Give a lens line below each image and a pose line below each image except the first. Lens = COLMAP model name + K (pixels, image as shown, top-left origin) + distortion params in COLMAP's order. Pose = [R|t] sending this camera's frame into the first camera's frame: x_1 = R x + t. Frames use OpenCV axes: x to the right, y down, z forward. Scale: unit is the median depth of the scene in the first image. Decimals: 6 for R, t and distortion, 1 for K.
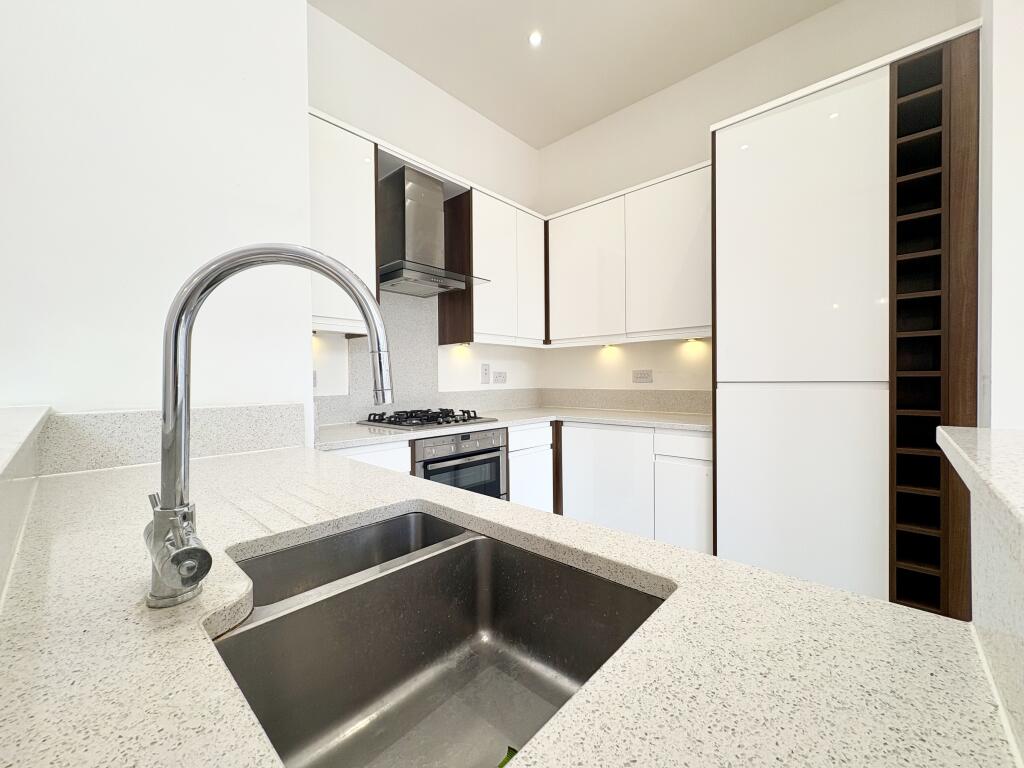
lens RADIAL K [[408.4, 0, 512.2], [0, 408.4, 385.9], [0, 0, 1]] dist [-0.001040, 0.000231]
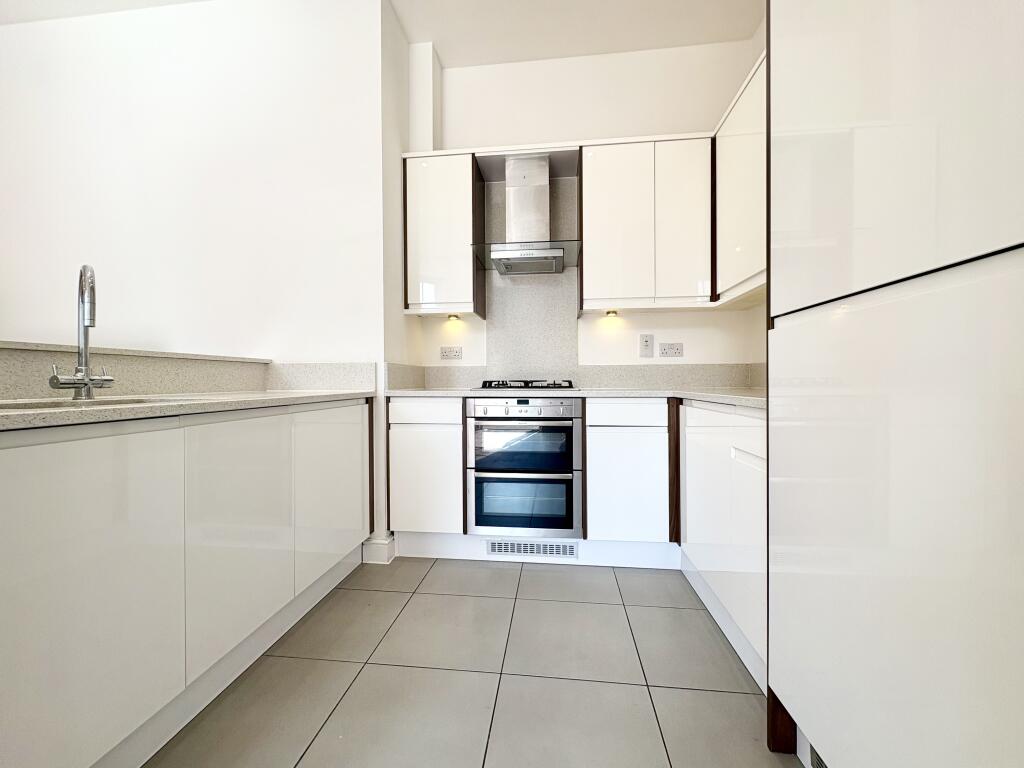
lens RADIAL K [[408.4, 0, 512.2], [0, 408.4, 385.9], [0, 0, 1]] dist [-0.001040, 0.000231]
pose [[0.590237, 0.015295, -0.807085, 0.549809], [-0.013926, 0.999865, 0.008763, 0.061280], [0.807110, 0.006067, 0.590370, 0.296547]]
